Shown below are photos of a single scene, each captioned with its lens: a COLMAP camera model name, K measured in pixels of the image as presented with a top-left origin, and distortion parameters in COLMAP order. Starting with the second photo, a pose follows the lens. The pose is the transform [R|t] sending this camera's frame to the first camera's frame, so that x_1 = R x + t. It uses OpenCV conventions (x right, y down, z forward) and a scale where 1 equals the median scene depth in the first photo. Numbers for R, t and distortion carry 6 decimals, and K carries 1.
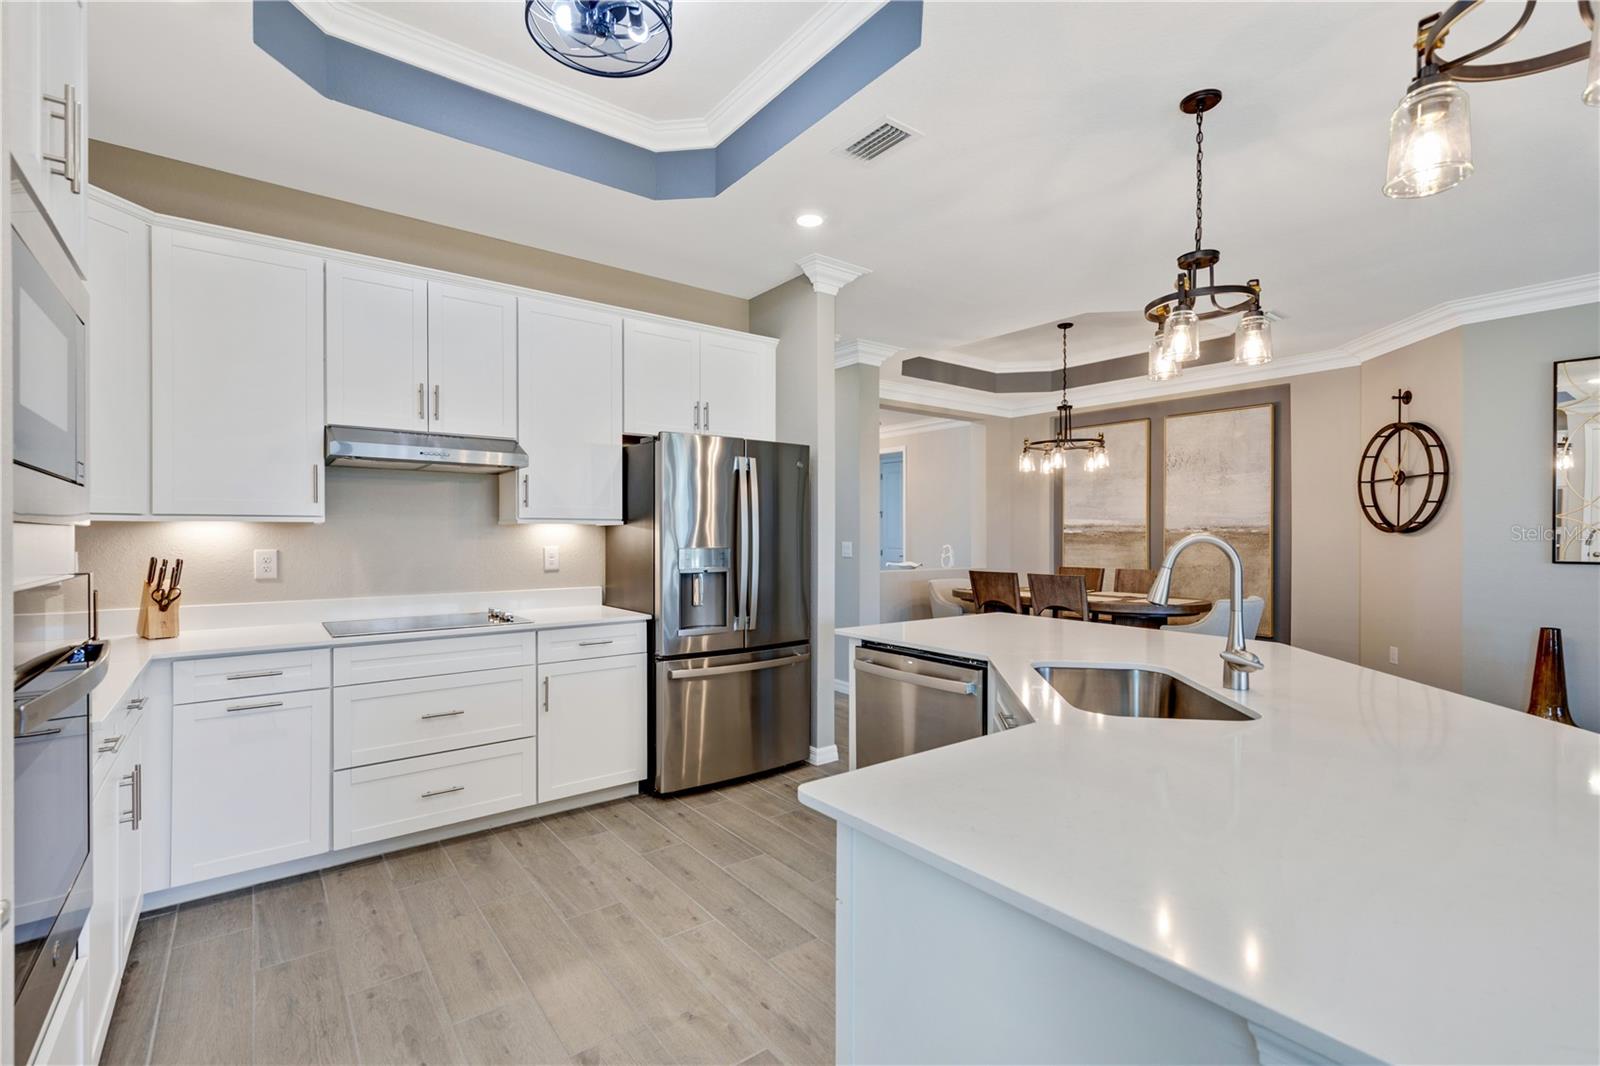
lens RADIAL K [[715.5, 0, 806.8], [0, 715.5, 532.4], [0, 0, 1]] dist [0.001100, -0.000019]
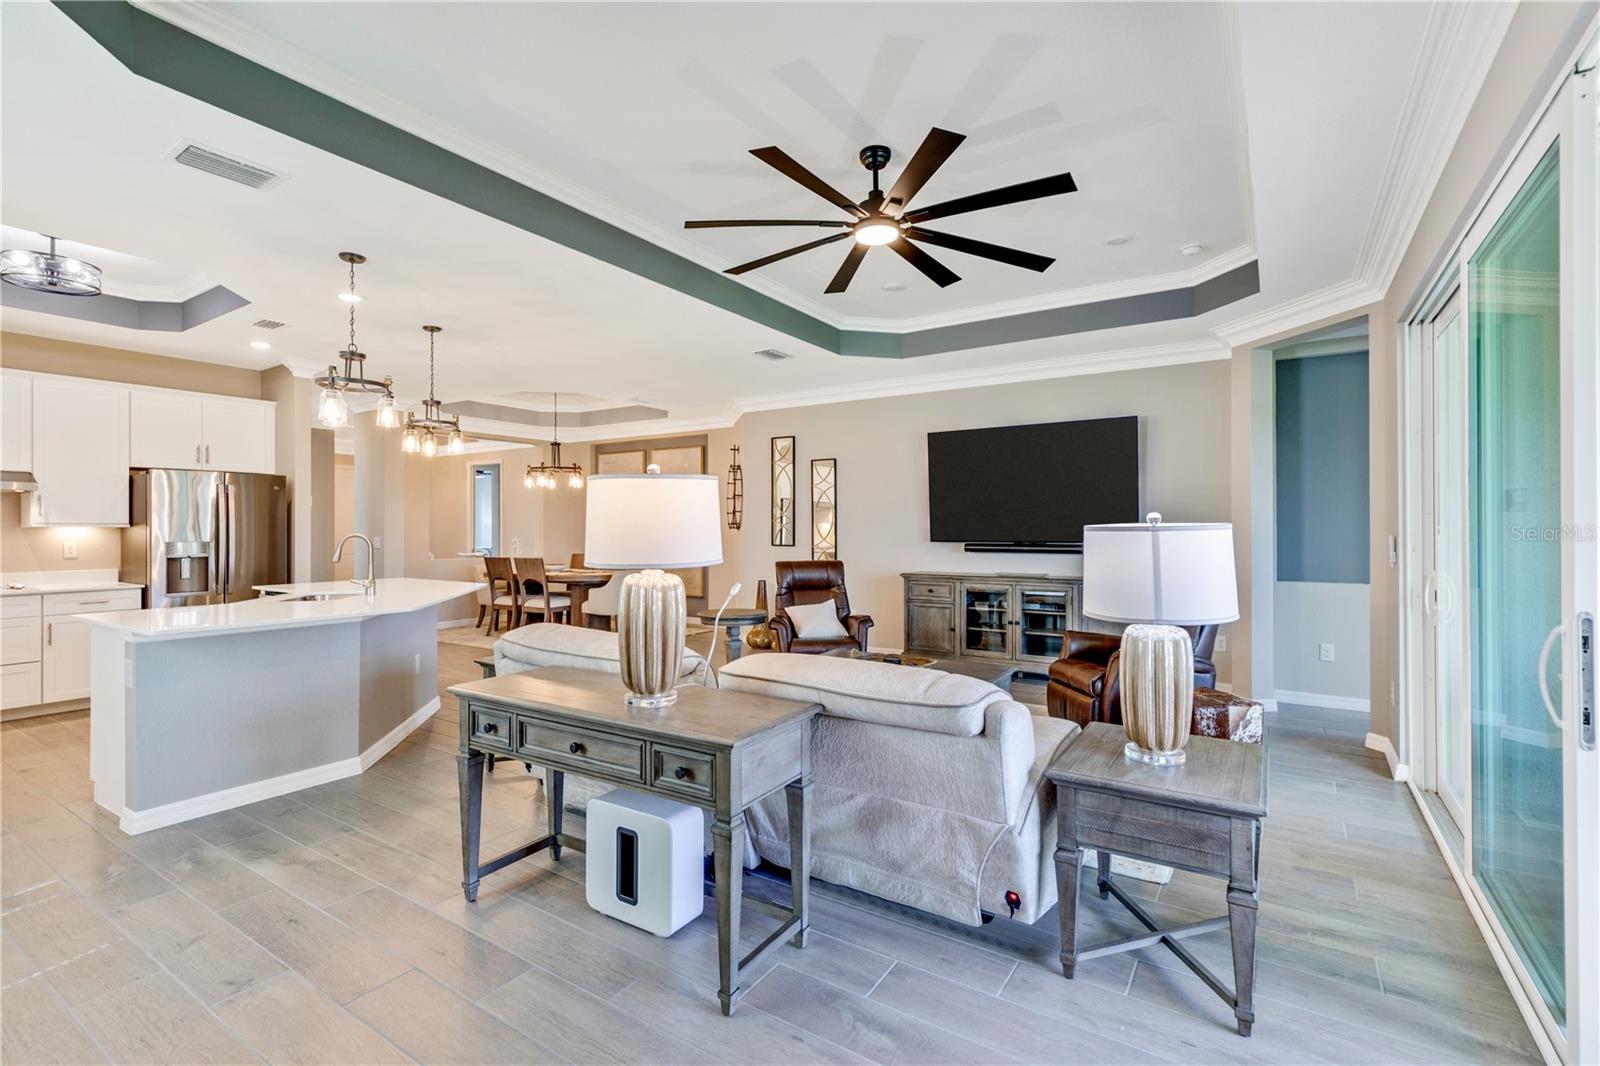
lens RADIAL K [[728.5, 0, 797.7], [0, 728.5, 521.3], [0, 0, 1]] dist [0.021903, 0.000093]
pose [[0.948201, 0.001069, 0.317669, 0.621074], [-0.000105, 0.999995, -0.003050, -0.019234], [-0.317670, 0.002859, 0.948197, -0.995636]]
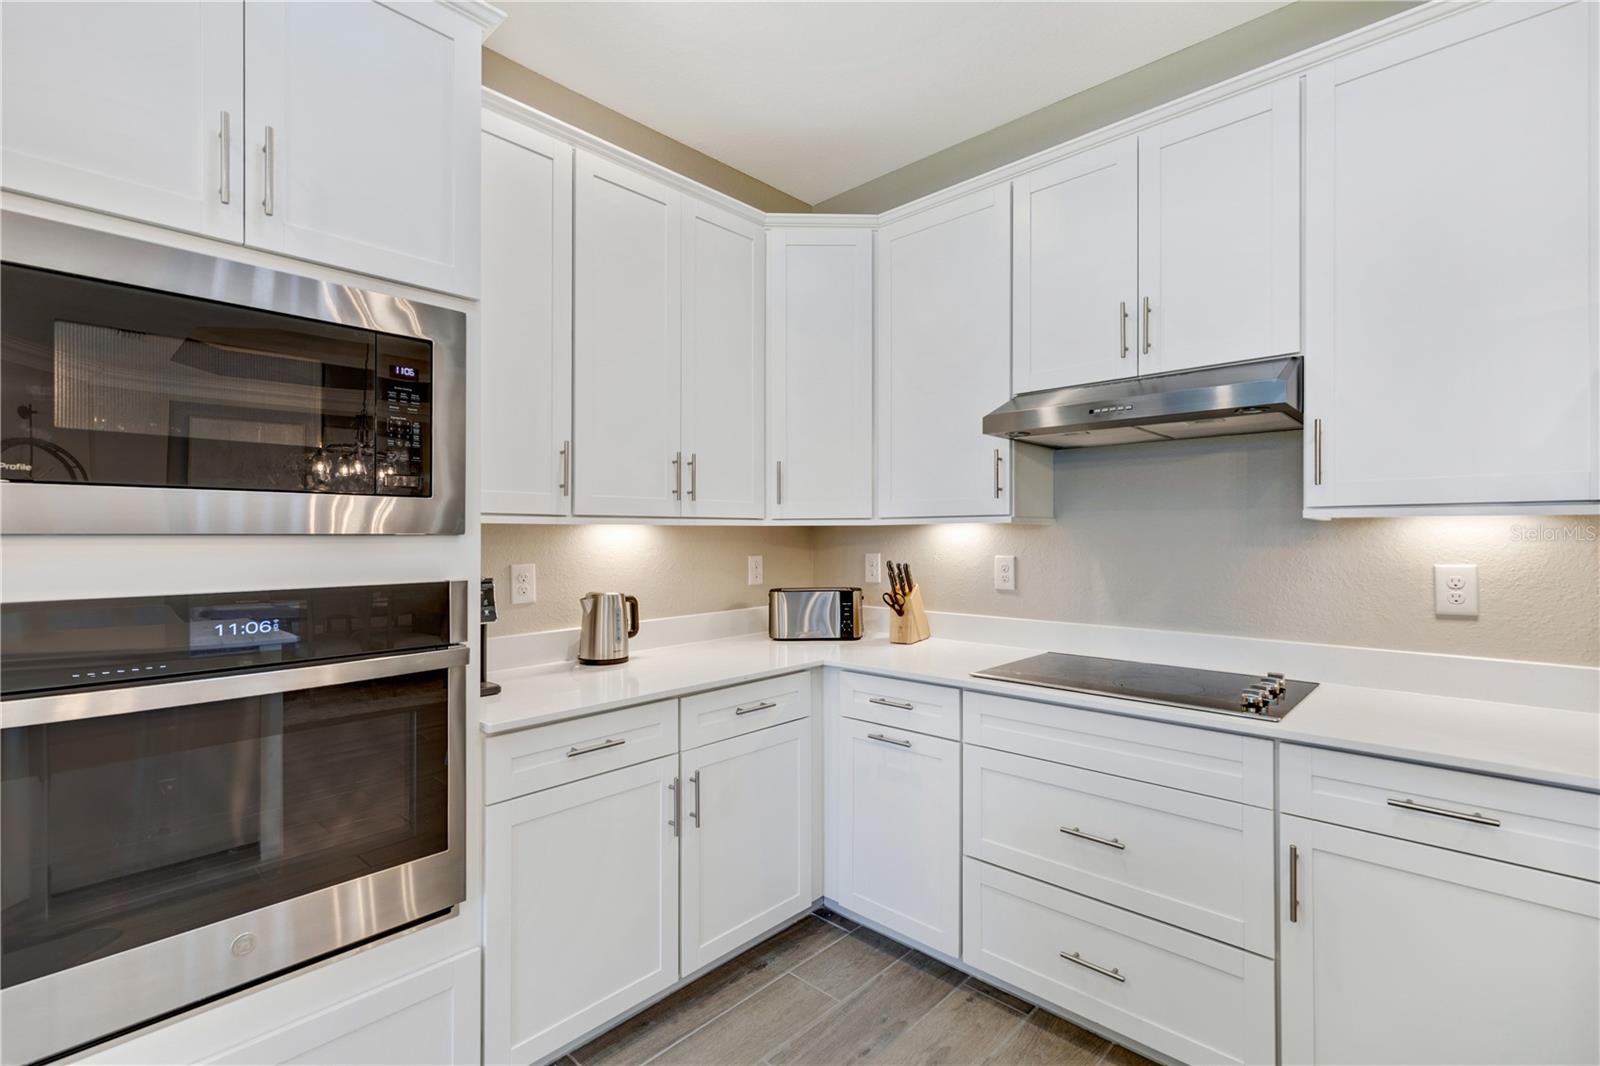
lens RADIAL K [[715.5, 0, 806.8], [0, 715.5, 532.4], [0, 0, 1]] dist [0.001100, -0.000019]
pose [[0.161013, -0.006826, -0.986929, 0.039683], [0.001504, 0.999977, -0.006671, 0.001505], [0.986951, -0.000410, 0.161019, 0.553415]]
